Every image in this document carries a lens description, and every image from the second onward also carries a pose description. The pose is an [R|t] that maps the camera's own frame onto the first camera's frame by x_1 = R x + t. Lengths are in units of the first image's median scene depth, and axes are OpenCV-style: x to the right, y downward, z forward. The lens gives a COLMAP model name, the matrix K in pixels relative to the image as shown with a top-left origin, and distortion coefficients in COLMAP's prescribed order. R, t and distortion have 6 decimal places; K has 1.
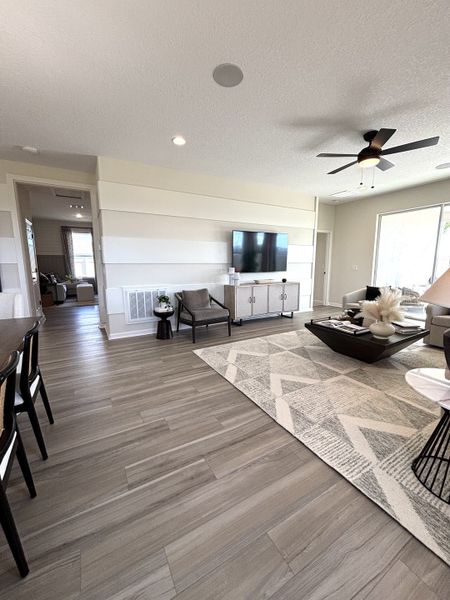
lens RADIAL K [[241.0, 0, 222.0], [0, 241.0, 299.1], [0, 0, 1]] dist [-0.000770, -0.000098]
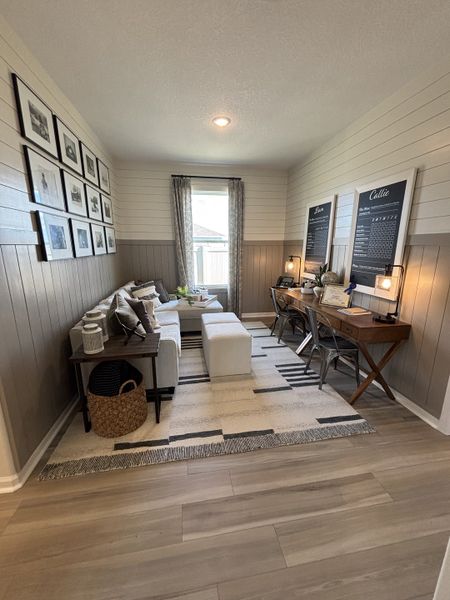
lens RADIAL K [[241.0, 0, 222.0], [0, 241.0, 299.1], [0, 0, 1]] dist [-0.000770, -0.000098]
pose [[0.935889, 0.074186, -0.344396, -0.408785], [-0.043956, 0.994527, 0.094781, -0.119940], [0.349543, -0.073566, 0.934028, 0.598084]]
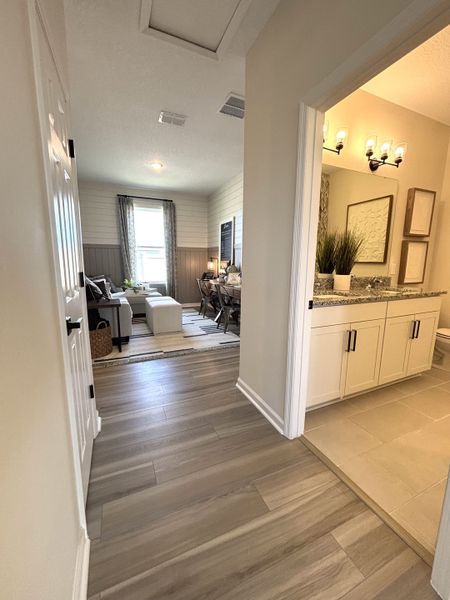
lens RADIAL K [[244.2, 0, 228.3], [0, 244.2, 301.4], [0, 0, 1]] dist [-0.000731, -0.000108]
pose [[0.995646, 0.022037, -0.090574, -0.343042], [-0.019317, 0.999339, 0.030795, -0.069014], [0.091193, -0.028912, 0.995413, 0.433224]]
